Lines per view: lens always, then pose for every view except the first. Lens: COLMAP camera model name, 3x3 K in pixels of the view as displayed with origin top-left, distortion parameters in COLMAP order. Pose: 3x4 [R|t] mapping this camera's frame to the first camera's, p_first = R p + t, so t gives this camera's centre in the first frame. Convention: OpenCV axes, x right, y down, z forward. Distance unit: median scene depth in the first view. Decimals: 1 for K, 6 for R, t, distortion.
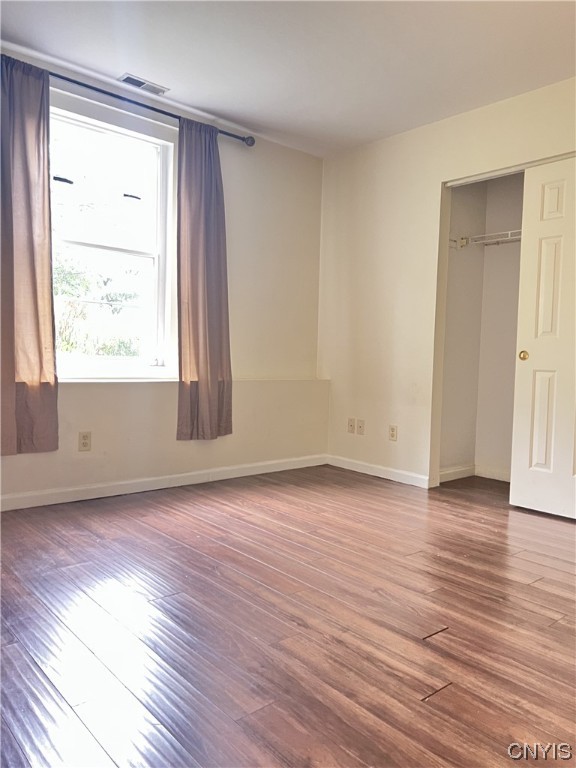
lens RADIAL K [[576.6, 0, 290.4], [0, 576.6, 385.7], [0, 0, 1]] dist [0.070327, -0.083880]
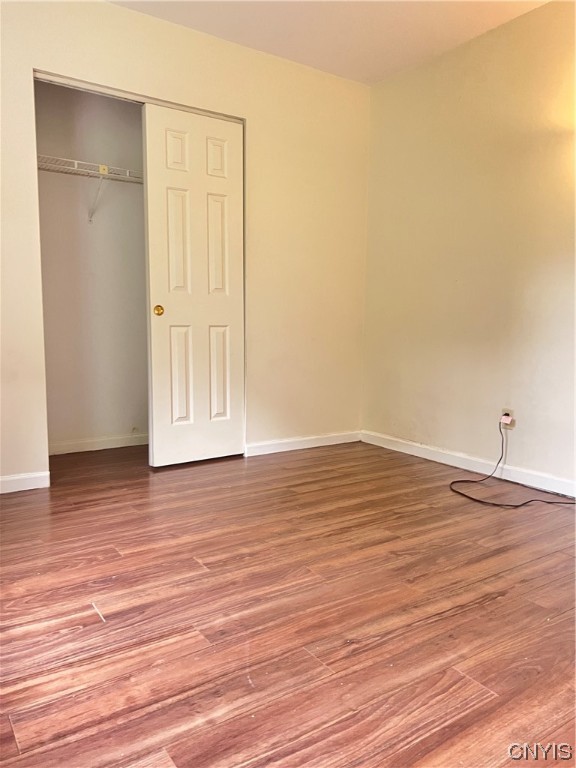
lens RADIAL K [[576.6, 0, 290.4], [0, 576.6, 385.7], [0, 0, 1]] dist [0.070327, -0.083880]
pose [[0.117863, -0.146959, 0.982095, -0.576599], [0.042366, 0.988833, 0.142882, -0.062010], [-0.992126, 0.024767, 0.122773, 0.740437]]
